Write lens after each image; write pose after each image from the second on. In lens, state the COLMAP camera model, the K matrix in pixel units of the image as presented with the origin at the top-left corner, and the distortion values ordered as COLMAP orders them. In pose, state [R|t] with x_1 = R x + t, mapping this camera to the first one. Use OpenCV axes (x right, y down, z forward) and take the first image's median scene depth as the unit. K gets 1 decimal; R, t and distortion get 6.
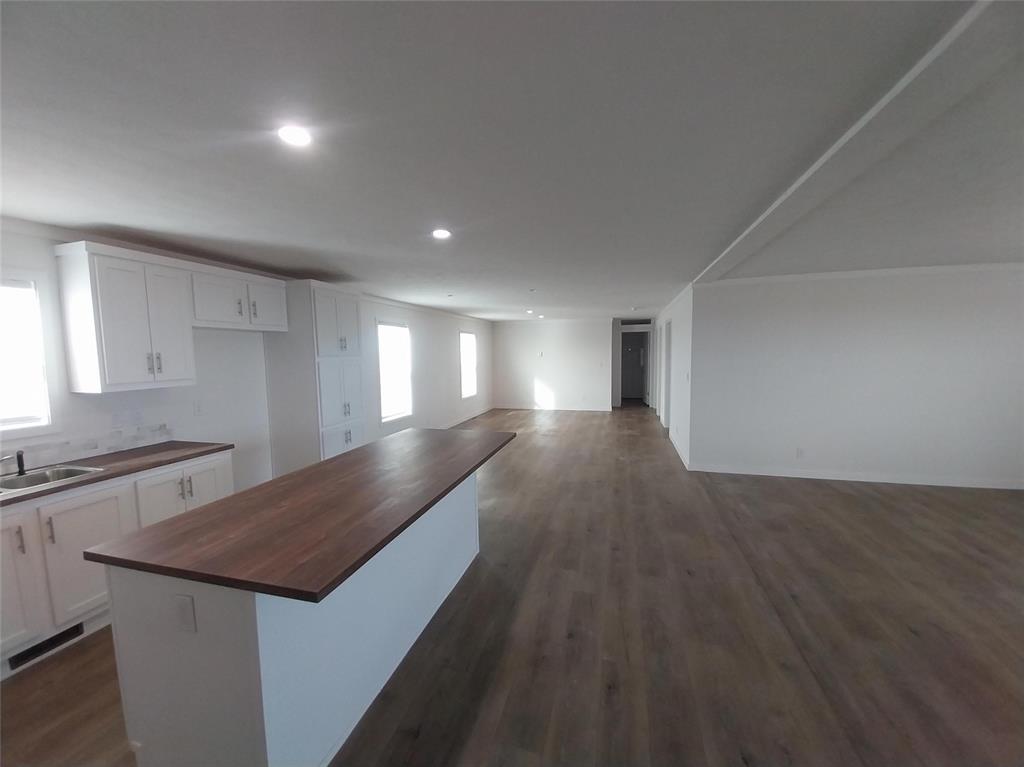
lens RADIAL K [[406.5, 0, 500.6], [0, 406.5, 387.2], [0, 0, 1]] dist [-0.000397, -0.000246]
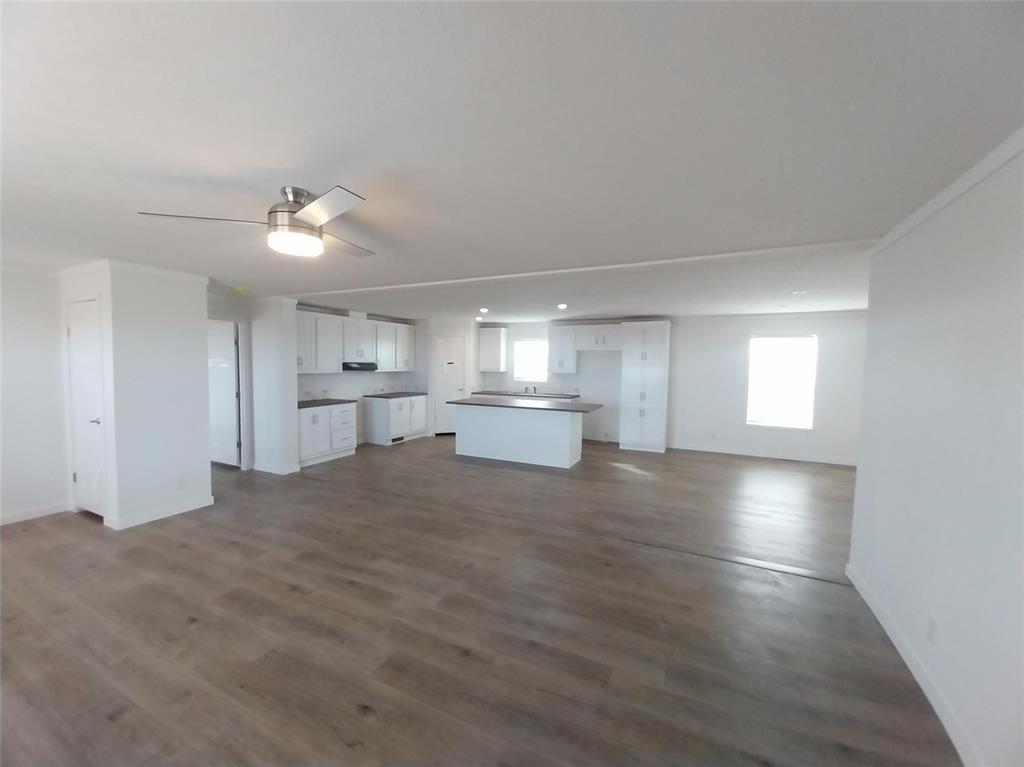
lens RADIAL K [[406.5, 0, 500.6], [0, 406.5, 387.2], [0, 0, 1]] dist [-0.000397, -0.000246]
pose [[-0.188167, 0.075729, -0.979213, 1.973472], [-0.093591, 0.991103, 0.094633, -0.123726], [0.977668, 0.109453, -0.179405, 1.071117]]
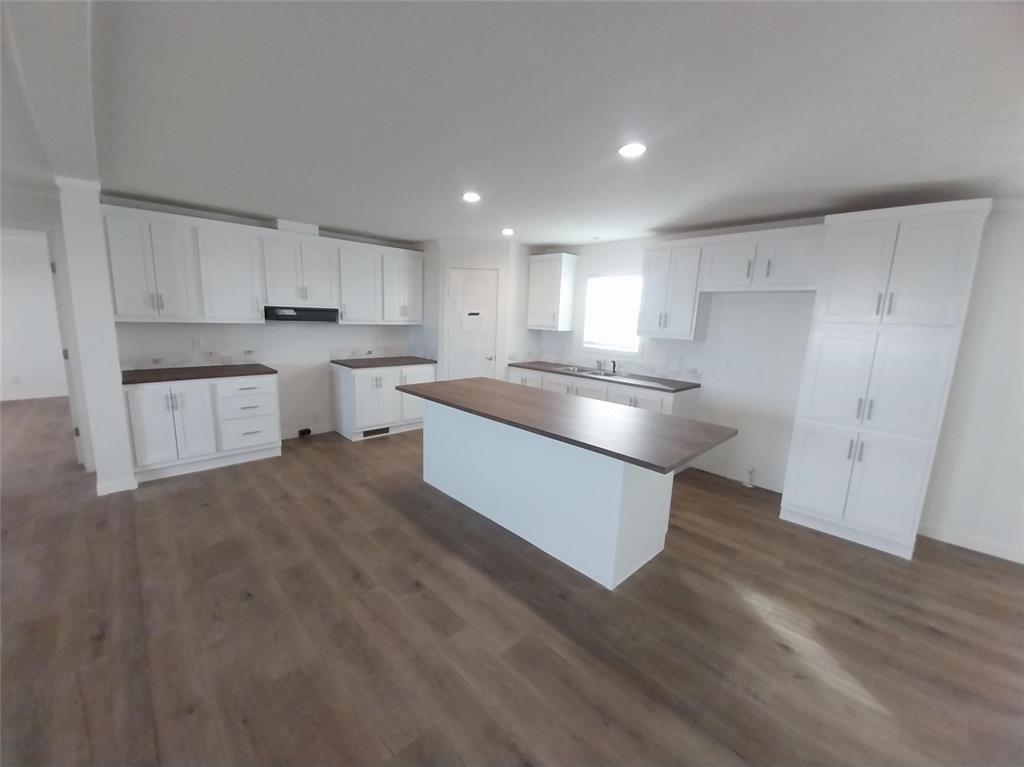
lens RADIAL K [[406.5, 0, 500.6], [0, 406.5, 387.2], [0, 0, 1]] dist [-0.000397, -0.000246]
pose [[-0.516191, 0.149565, -0.843313, 0.654249], [-0.101910, 0.966913, 0.233865, -0.102320], [0.850389, 0.206661, -0.483870, 1.200366]]
